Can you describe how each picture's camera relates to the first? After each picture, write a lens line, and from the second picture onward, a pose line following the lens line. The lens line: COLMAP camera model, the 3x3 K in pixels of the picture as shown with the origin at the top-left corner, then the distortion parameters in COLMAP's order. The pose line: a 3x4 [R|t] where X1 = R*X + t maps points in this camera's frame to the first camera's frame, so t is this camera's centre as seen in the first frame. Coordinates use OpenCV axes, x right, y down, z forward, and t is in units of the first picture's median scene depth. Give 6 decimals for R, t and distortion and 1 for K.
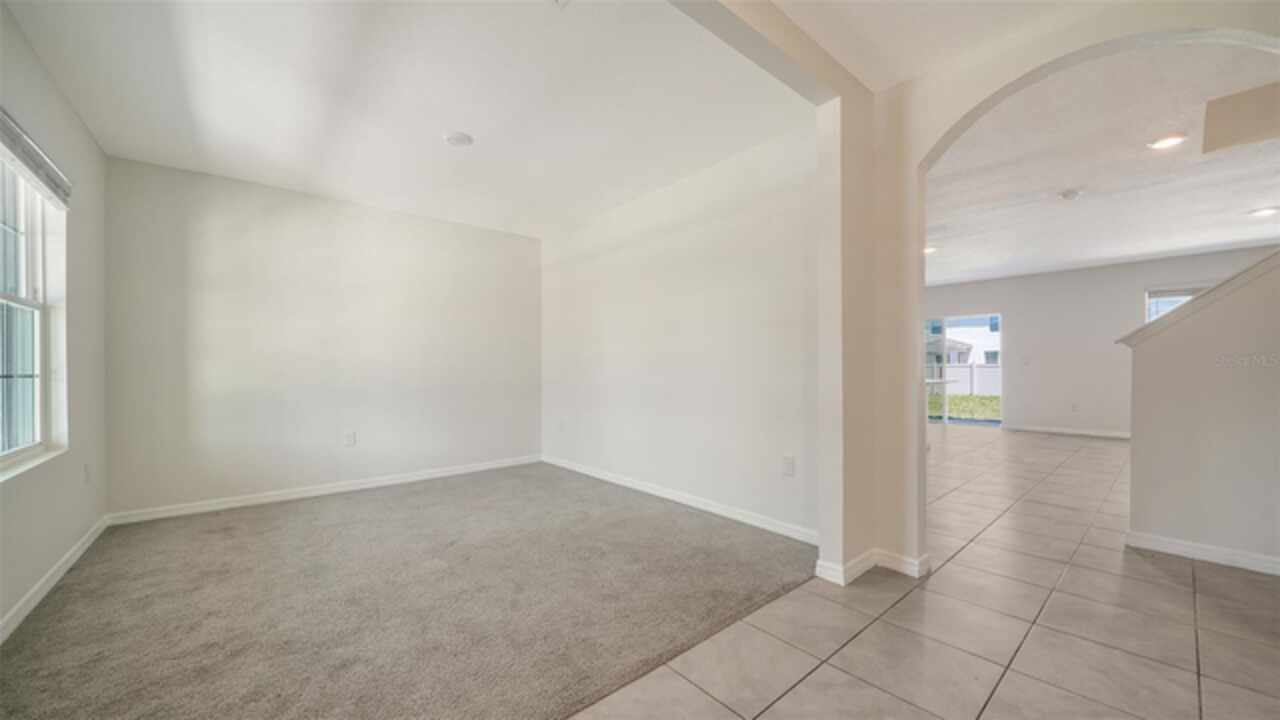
lens RADIAL K [[467.6, 0, 642.1], [0, 467.6, 367.9], [0, 0, 1]] dist [-0.001550, 0.000048]
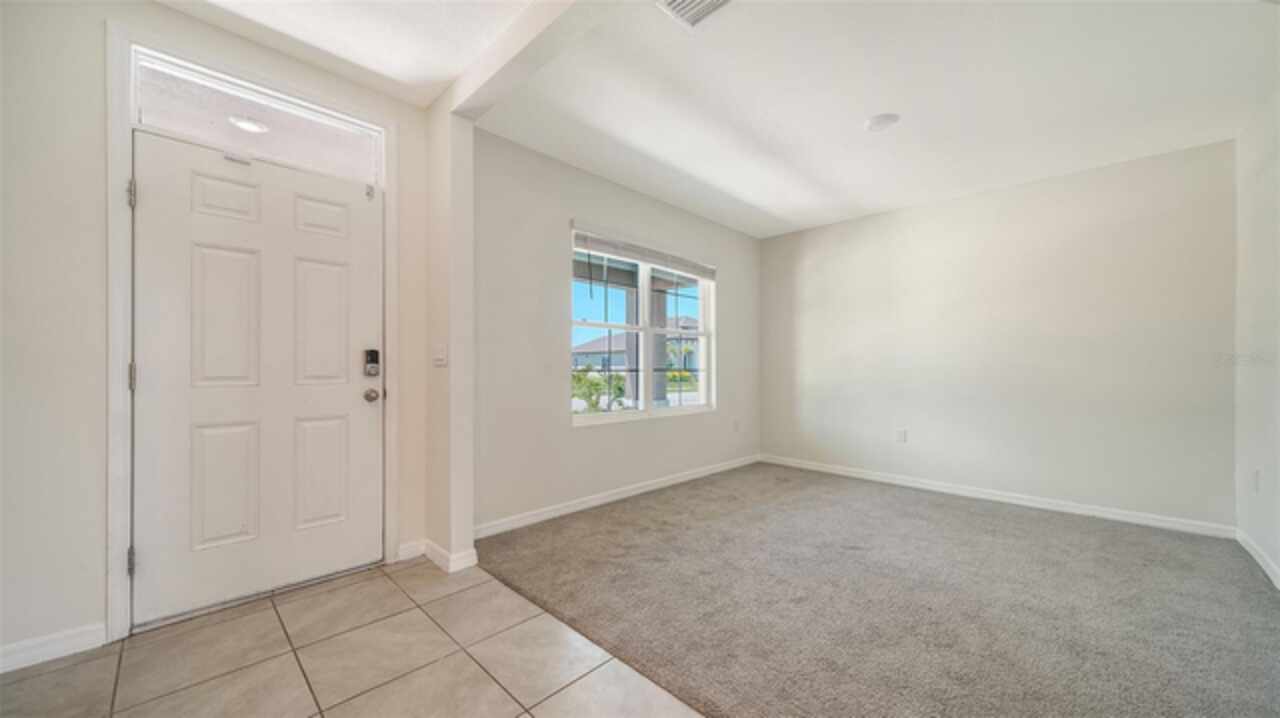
lens RADIAL K [[459.1, 0, 637.9], [0, 459.1, 366.4], [0, 0, 1]] dist [-0.000396, 0.000058]
pose [[0.084096, 0.003297, -0.996452, 0.589722], [-0.009204, 0.999954, 0.002532, -0.001080], [0.996415, 0.008958, 0.084123, 0.549689]]
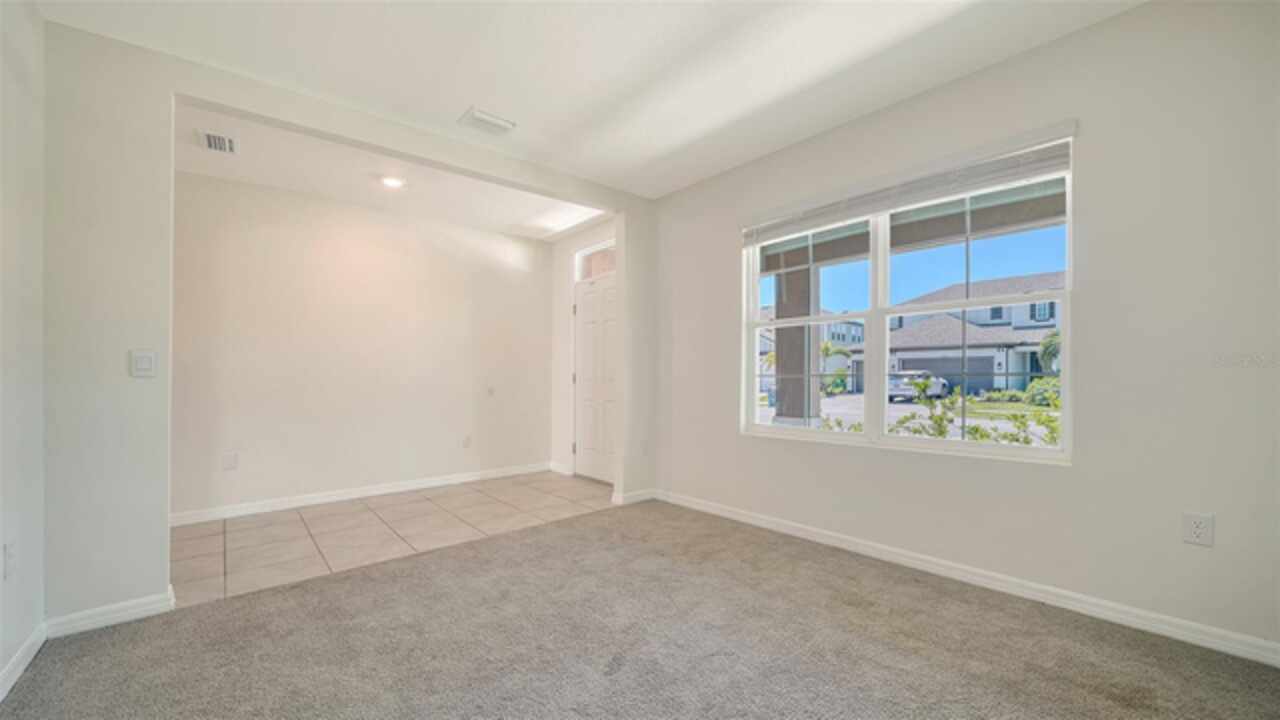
lens RADIAL K [[467.6, 0, 633.0], [0, 467.6, 370.9], [0, 0, 1]] dist [-0.001550, 0.000048]
pose [[-0.999669, 0.014981, -0.020936, -0.476218], [0.015050, 0.999882, -0.003111, 0.001814], [0.020887, -0.003425, -0.999776, 1.851756]]
